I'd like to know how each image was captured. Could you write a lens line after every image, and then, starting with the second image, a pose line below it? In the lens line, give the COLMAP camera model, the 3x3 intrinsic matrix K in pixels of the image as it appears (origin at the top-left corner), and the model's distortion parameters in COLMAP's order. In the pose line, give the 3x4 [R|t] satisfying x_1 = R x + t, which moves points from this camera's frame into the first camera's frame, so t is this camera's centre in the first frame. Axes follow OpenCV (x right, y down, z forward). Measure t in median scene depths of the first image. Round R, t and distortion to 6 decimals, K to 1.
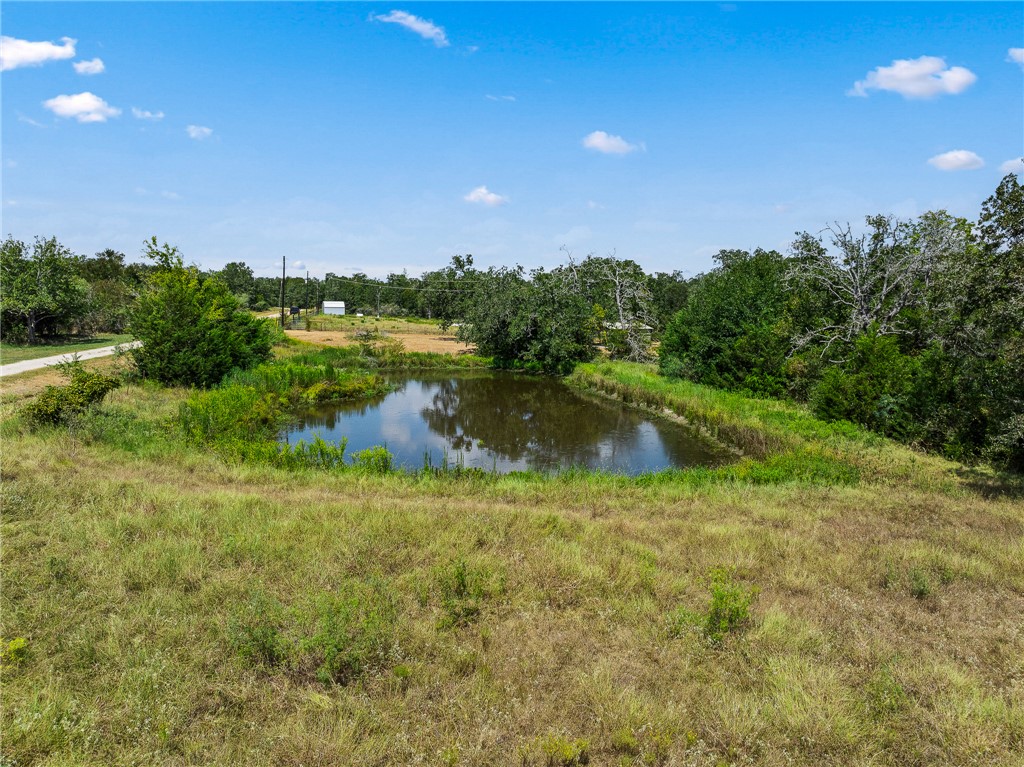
lens RADIAL K [[723.9, 0, 518.2], [0, 723.9, 382.3], [0, 0, 1]] dist [-0.058711, 0.039419]
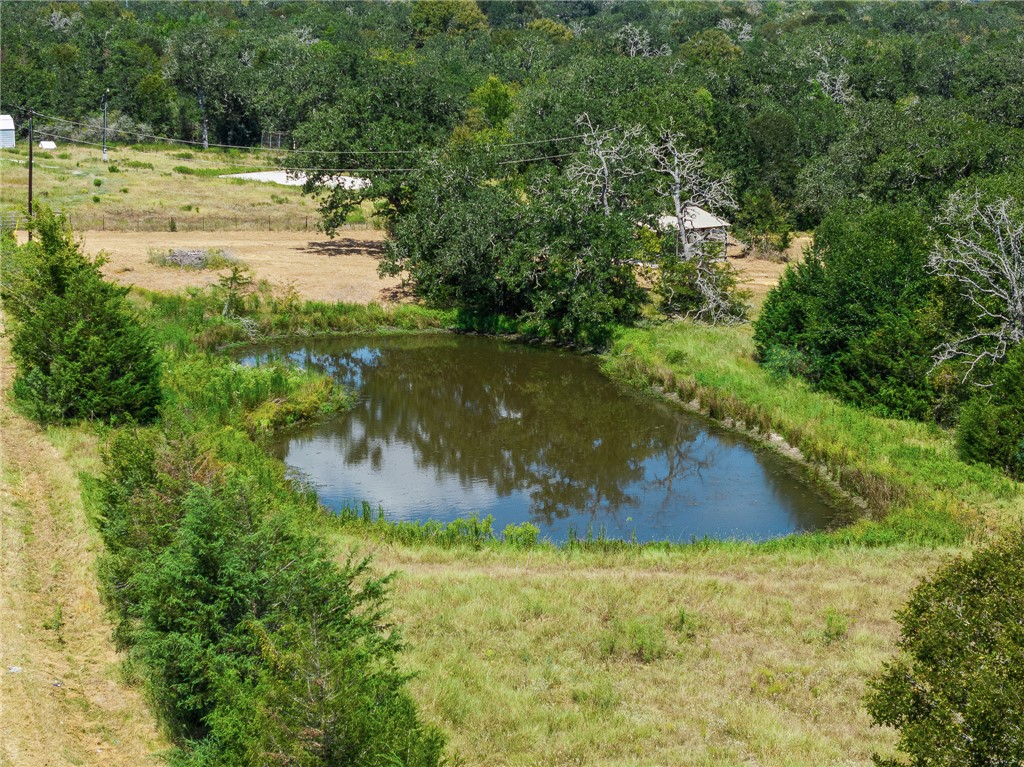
lens RADIAL K [[2063.4, 0, 512.0], [0, 2063.4, 383.5], [0, 0, 1]] dist [-0.507579, 4.757383]
pose [[0.994953, -0.021833, 0.097934, -0.256883], [0.013792, 0.996533, 0.082047, -0.185535], [-0.099386, -0.080283, 0.991805, -1.010603]]
